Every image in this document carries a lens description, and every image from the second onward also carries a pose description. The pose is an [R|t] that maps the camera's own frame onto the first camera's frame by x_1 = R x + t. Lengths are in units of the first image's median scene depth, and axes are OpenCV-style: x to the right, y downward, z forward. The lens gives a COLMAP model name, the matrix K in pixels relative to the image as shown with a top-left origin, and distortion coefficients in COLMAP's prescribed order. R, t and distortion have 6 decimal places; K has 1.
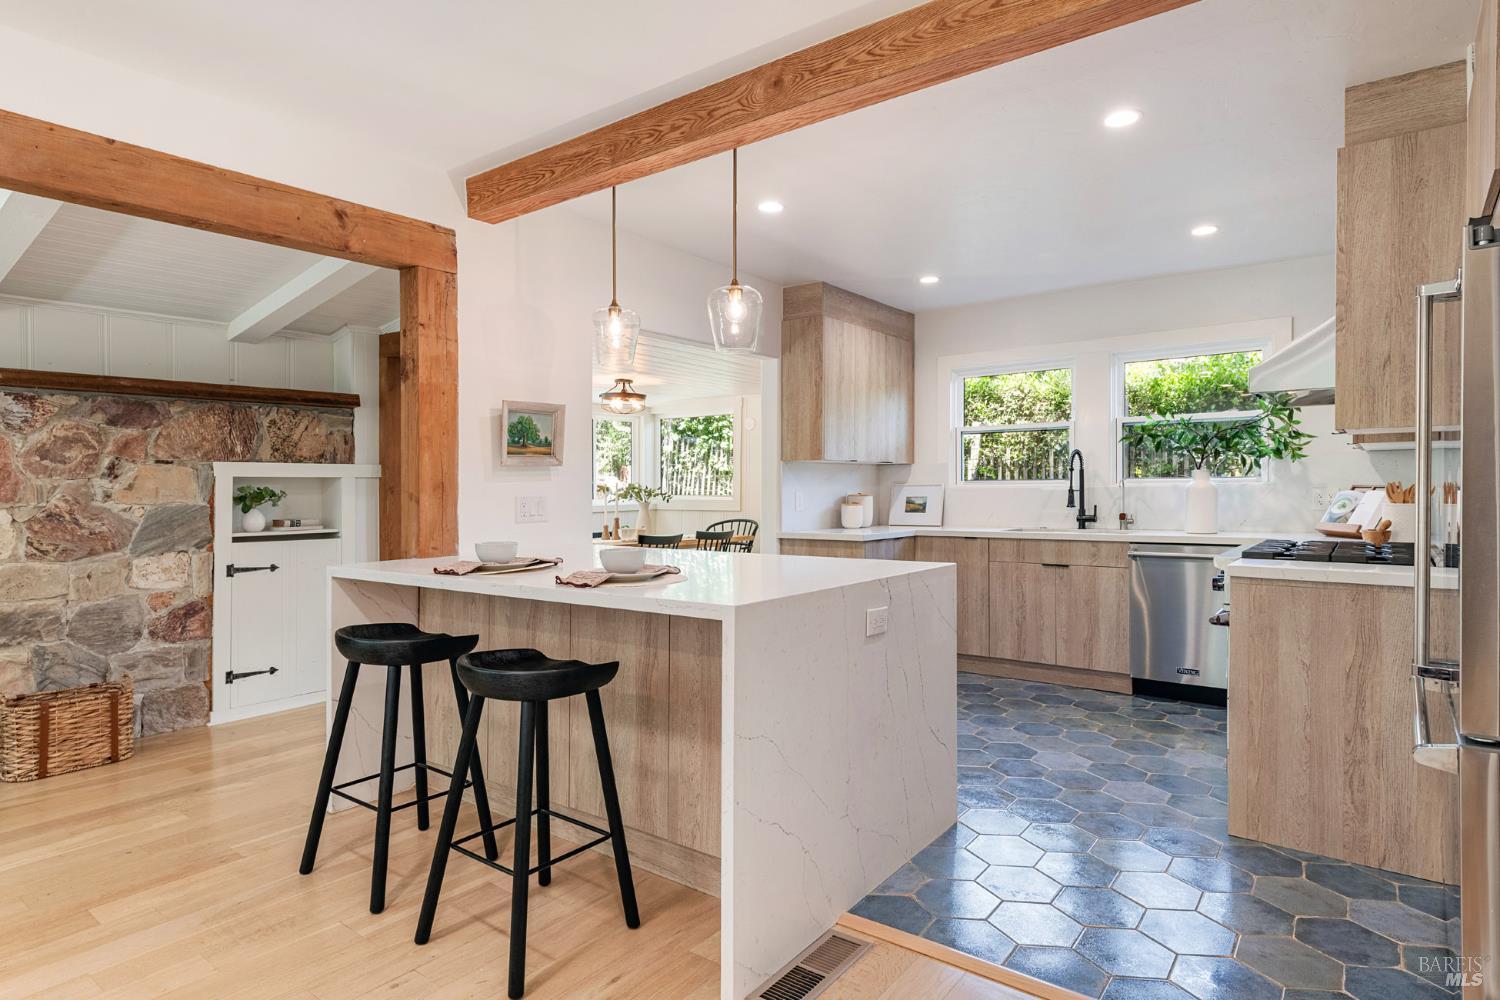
lens RADIAL K [[825.6, 0, 764.6], [0, 825.6, 491.0], [0, 0, 1]] dist [0.018382, -0.012074]
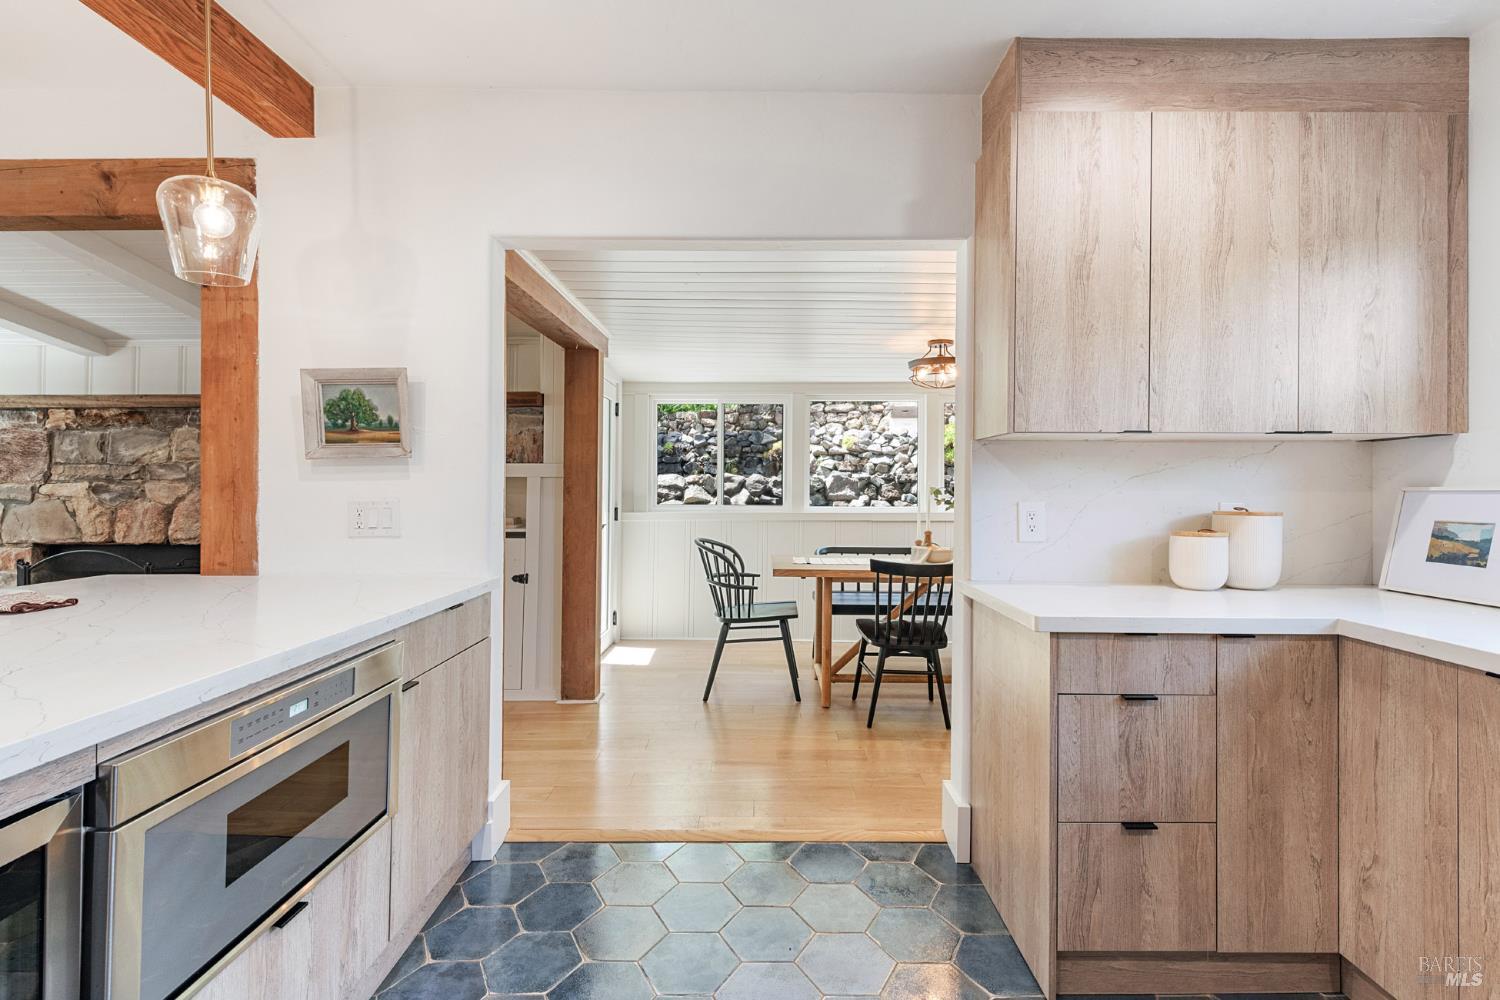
lens RADIAL K [[690.4, 0, 756.7], [0, 690.4, 480.2], [0, 0, 1]] dist [0.002708, -0.001038]
pose [[0.598335, -0.001817, -0.801244, 0.385116], [-0.010033, 0.999902, -0.009760, -0.008707], [0.801183, 0.013878, 0.598258, 0.885260]]
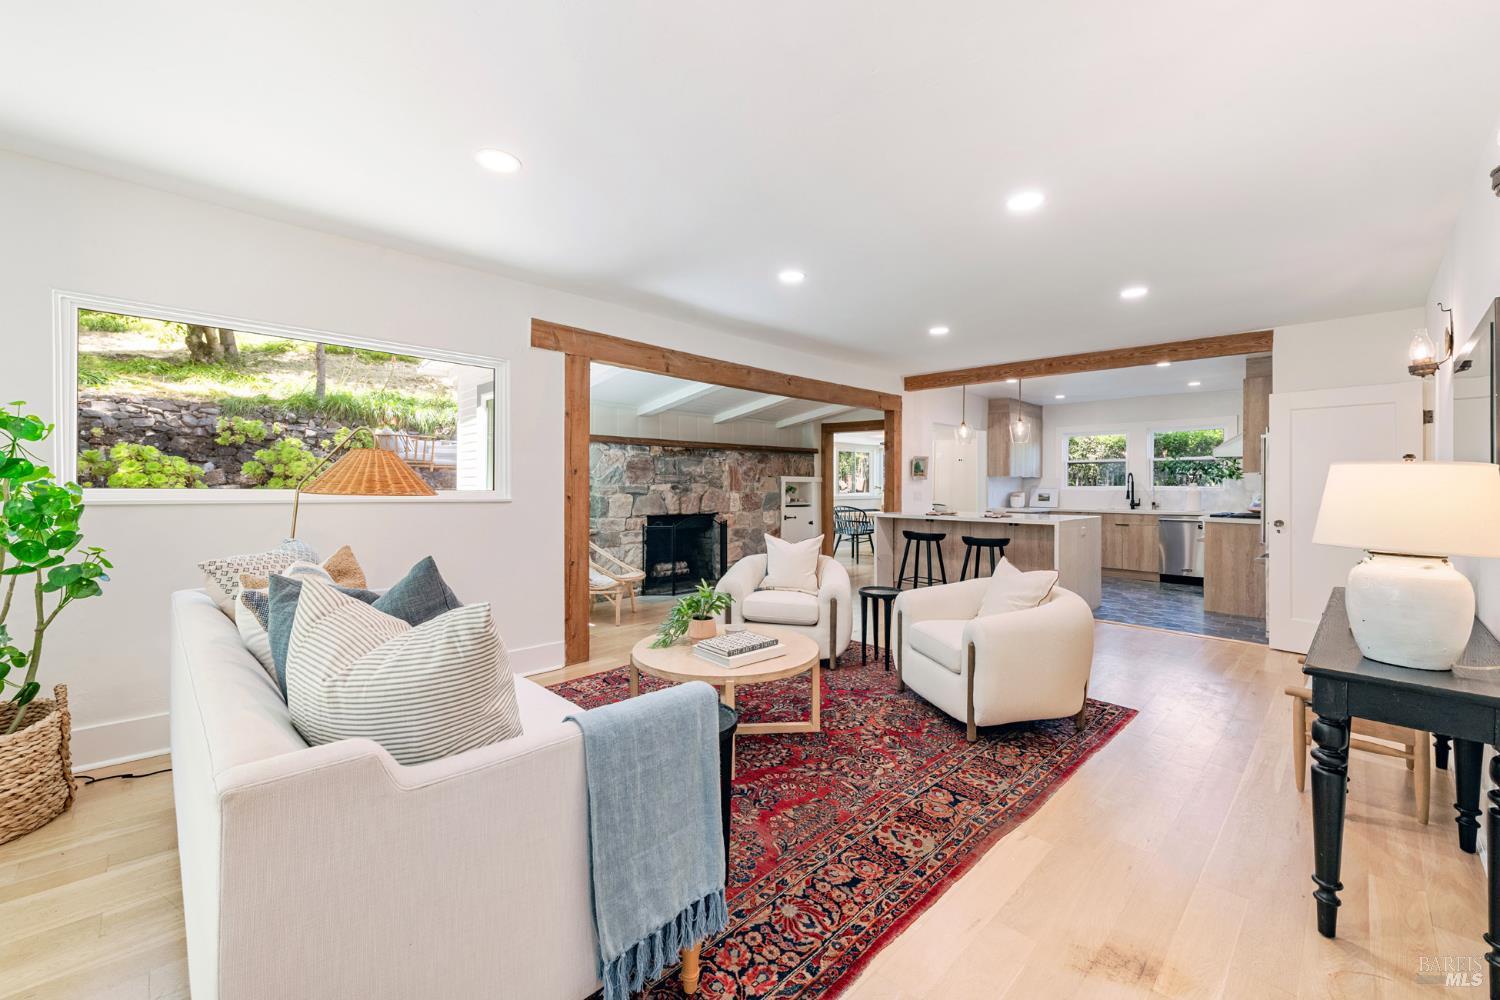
lens RADIAL K [[603.4, 0, 756.0], [0, 603.4, 477.3], [0, 0, 1]] dist [0.013659, -0.000085]
pose [[0.990433, 0.009927, -0.137633, -0.519636], [-0.012393, 0.999777, -0.017072, 0.002060], [0.137433, 0.018615, 0.990336, -0.981204]]
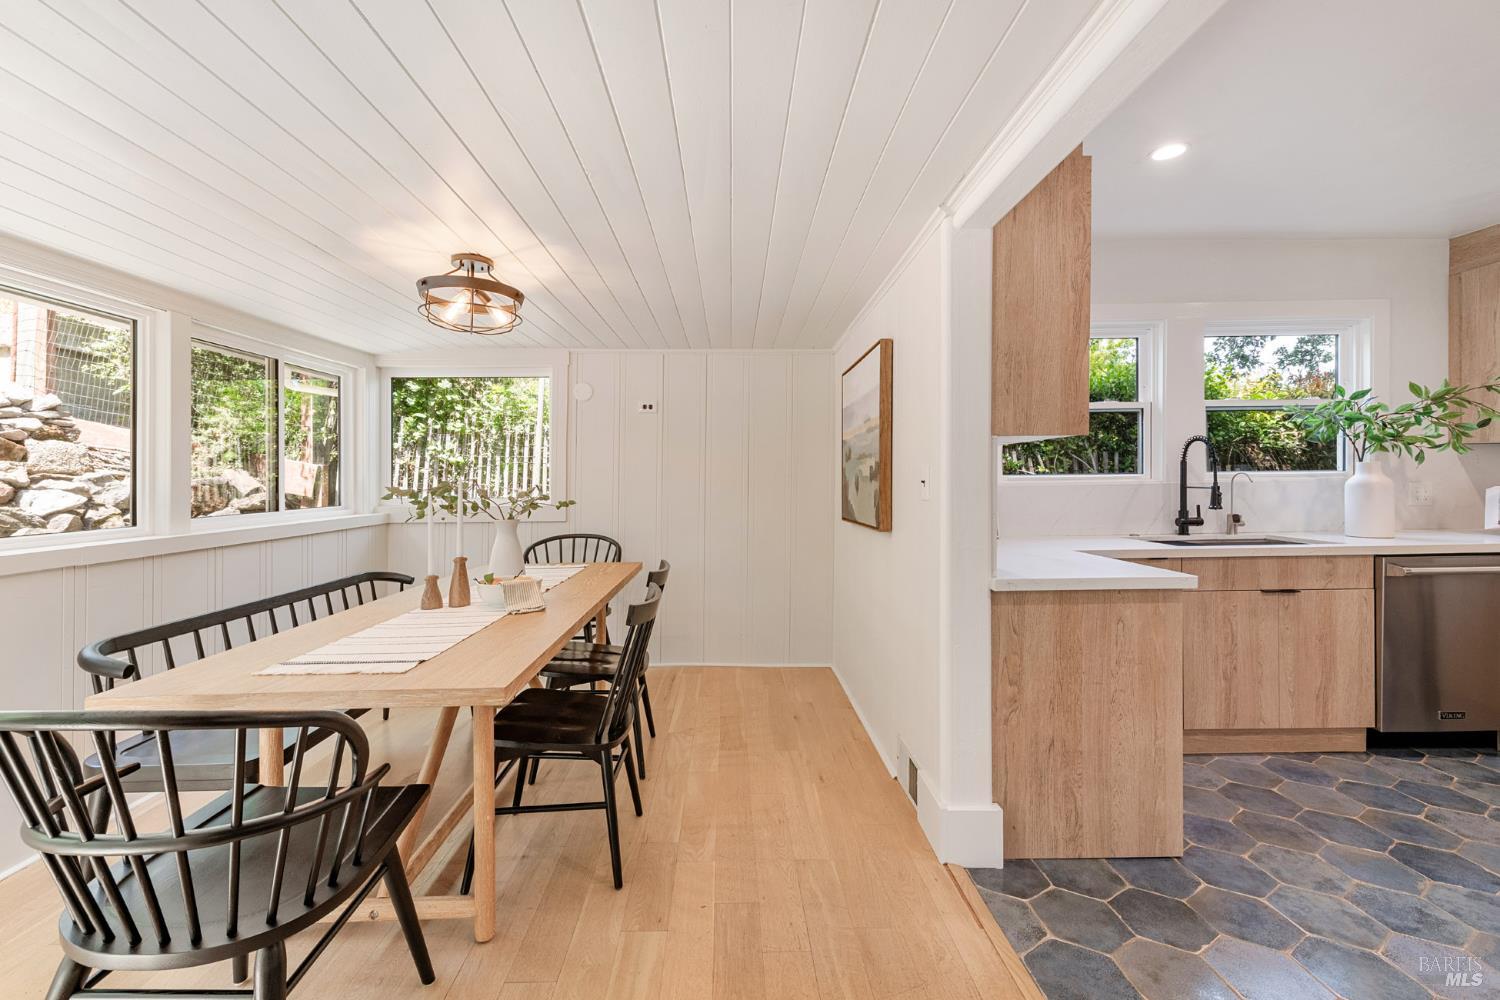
lens RADIAL K [[599.2, 0, 735.0], [0, 599.2, 488.1], [0, 0, 1]] dist [0.001280, -0.000241]
pose [[0.797169, -0.013011, 0.603616, -0.442175], [0.008990, 0.999913, 0.009680, -0.012837], [-0.603689, -0.002290, 0.797216, 1.114513]]
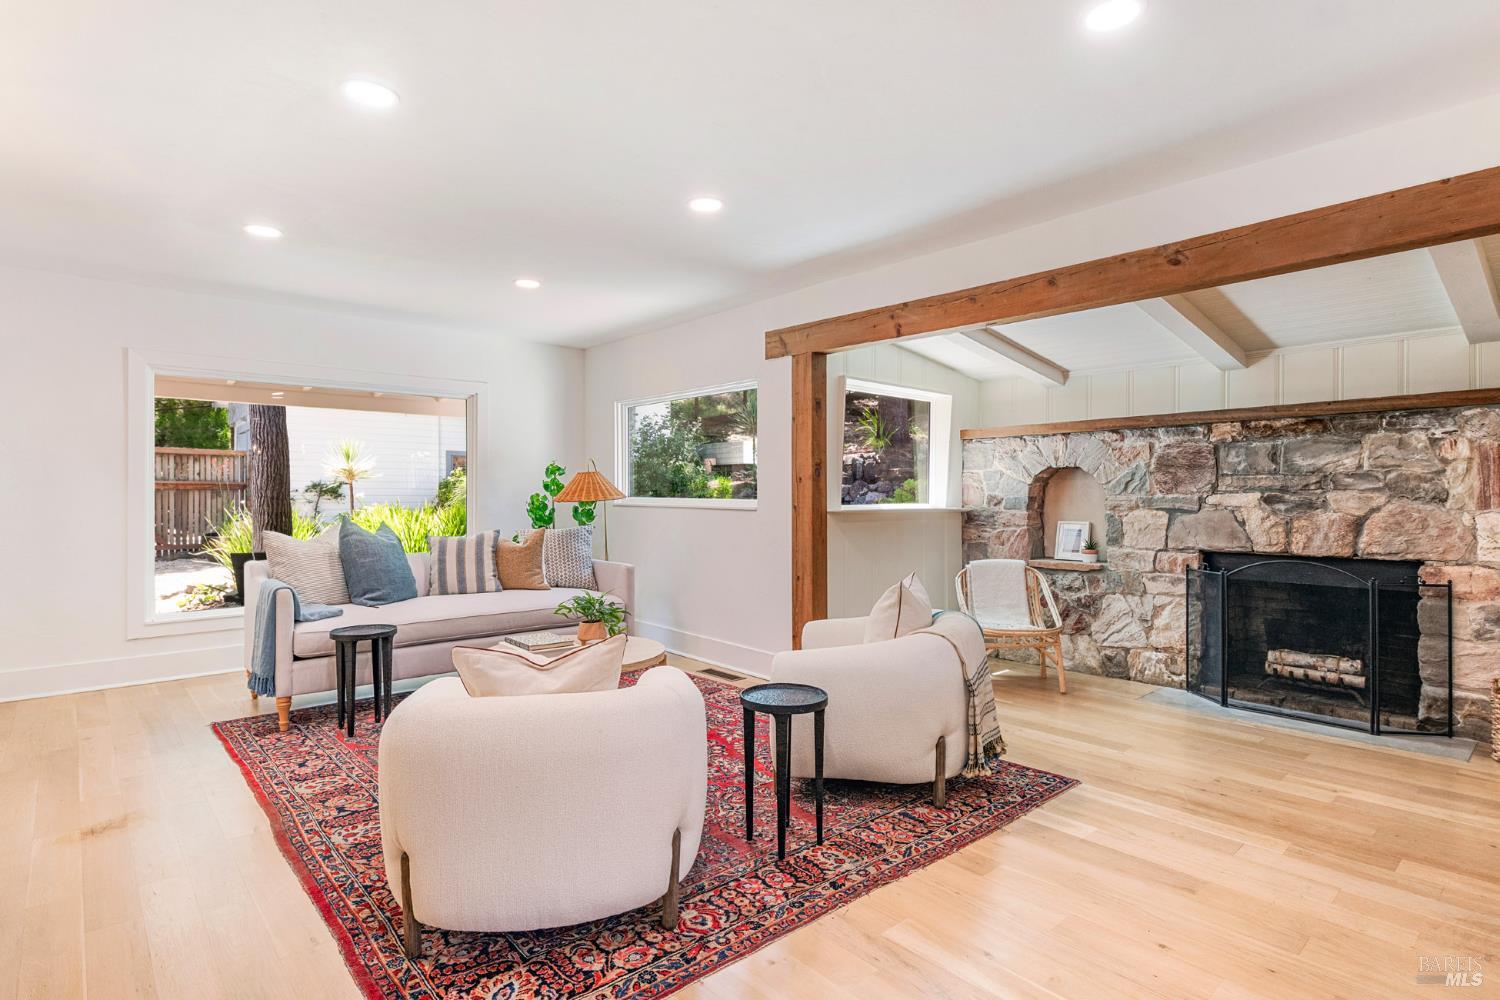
lens RADIAL K [[764.9, 0, 751.5], [0, 764.9, 494.0], [0, 0, 1]] dist [0.017207, -0.012000]
pose [[-0.198914, 0.000165, -0.980017, 0.259131], [-0.007211, 0.999973, 0.001632, -0.000391], [0.979990, 0.007392, -0.198908, 0.198494]]
